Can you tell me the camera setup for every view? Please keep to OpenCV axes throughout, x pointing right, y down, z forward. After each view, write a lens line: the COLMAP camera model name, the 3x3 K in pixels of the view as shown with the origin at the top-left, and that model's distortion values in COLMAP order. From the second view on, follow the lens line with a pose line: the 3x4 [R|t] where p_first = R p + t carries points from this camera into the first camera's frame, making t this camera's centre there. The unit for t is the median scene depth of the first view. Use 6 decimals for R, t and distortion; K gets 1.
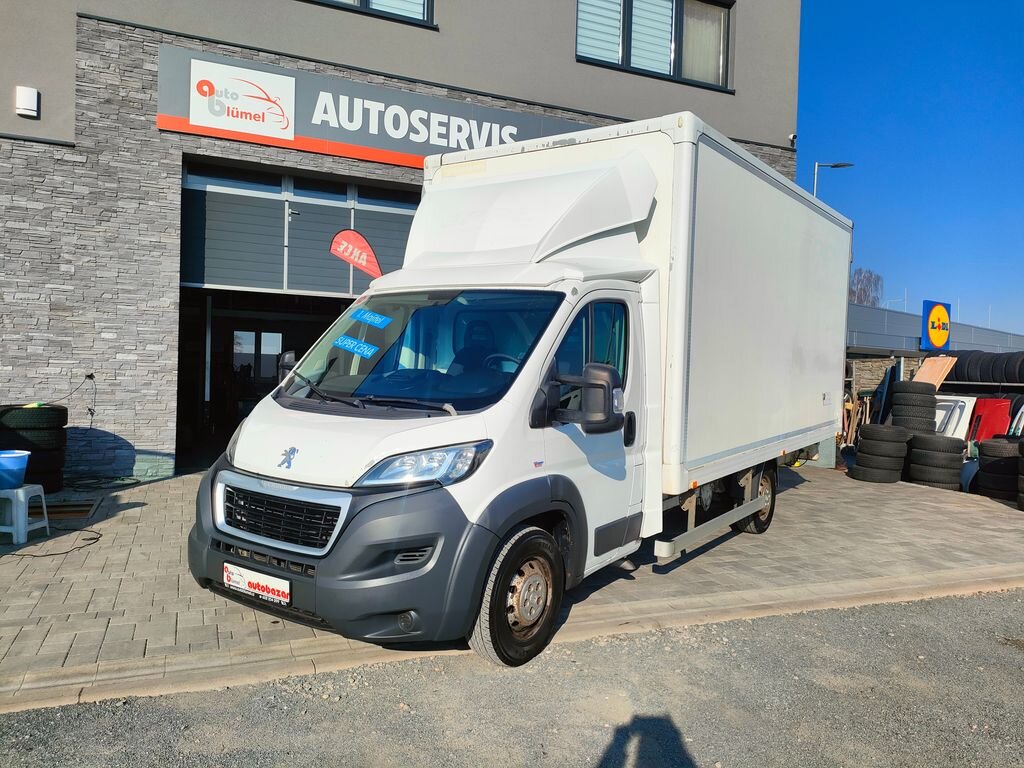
lens RADIAL K [[765.1, 0, 512.5], [0, 765.1, 382.9], [0, 0, 1]] dist [0.018474, -0.019241]
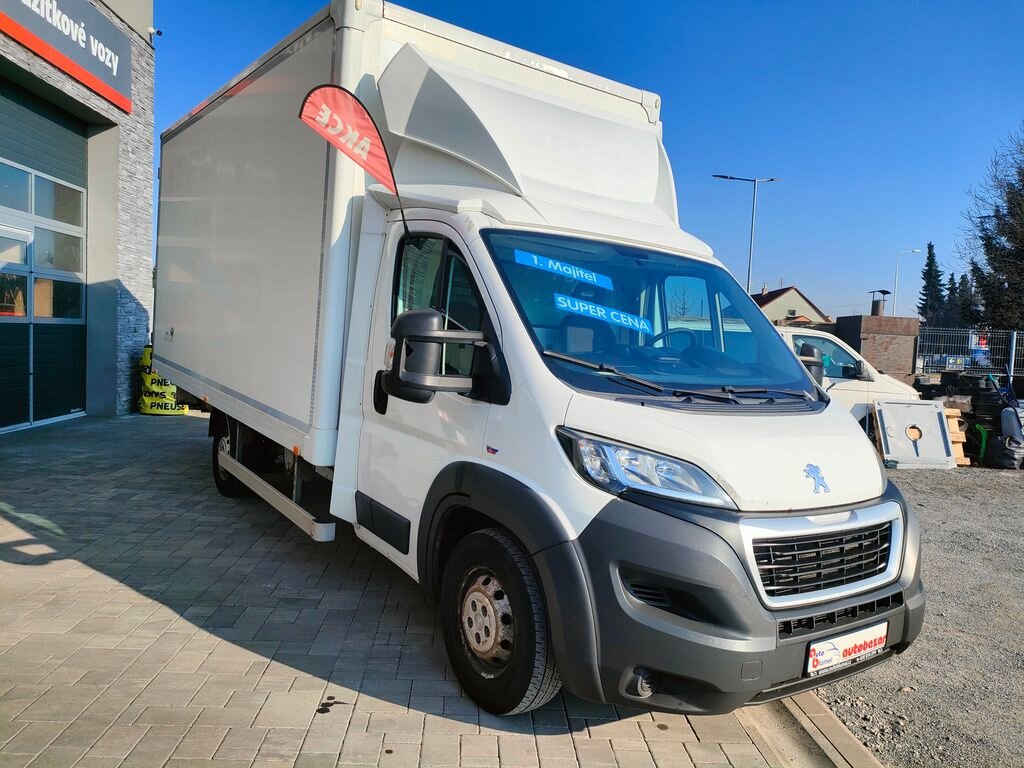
lens RADIAL K [[765.1, 0, 514.2], [0, 765.1, 382.9], [0, 0, 1]] dist [0.018474, -0.019241]
pose [[0.337875, -0.075541, 0.938154, -0.726504], [-0.025399, 0.995679, 0.089320, -0.037146], [-0.940848, -0.054007, 0.334497, 0.683818]]
